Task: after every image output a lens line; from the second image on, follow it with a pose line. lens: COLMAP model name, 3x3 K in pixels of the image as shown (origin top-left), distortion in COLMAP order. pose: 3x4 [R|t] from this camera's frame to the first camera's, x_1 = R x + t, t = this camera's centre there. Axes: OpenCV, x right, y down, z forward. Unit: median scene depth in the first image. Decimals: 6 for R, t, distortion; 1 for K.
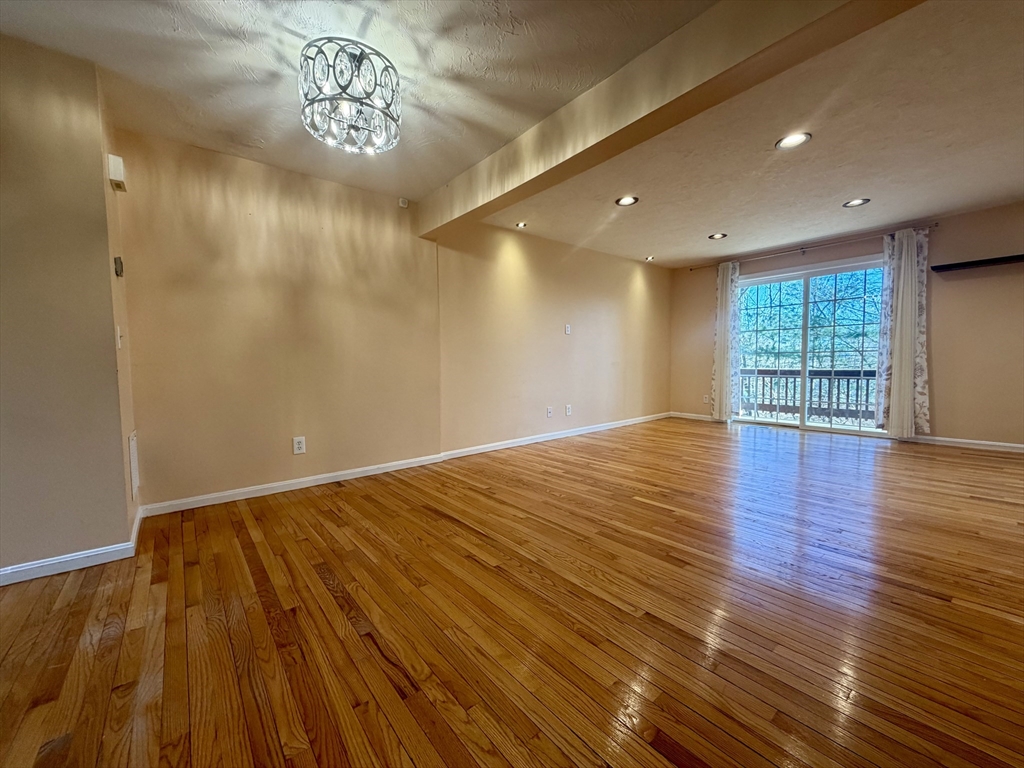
lens RADIAL K [[407.7, 0, 517.7], [0, 407.7, 383.3], [0, 0, 1]] dist [-0.003665, 0.000200]
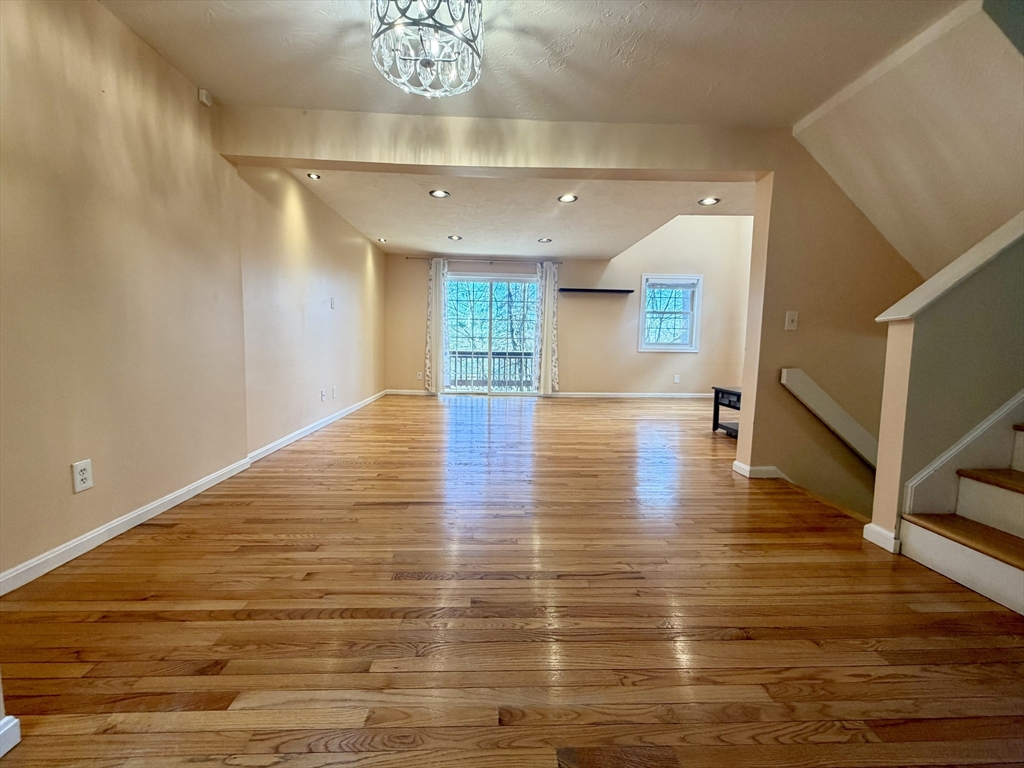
lens RADIAL K [[418.4, 0, 510.1], [0, 418.4, 384.9], [0, 0, 1]] dist [-0.001091, 0.000595]
pose [[0.605454, -0.052792, 0.794127, -0.534267], [0.013921, 0.998347, 0.055754, 0.003327], [-0.795758, -0.022702, 0.605189, 0.158624]]
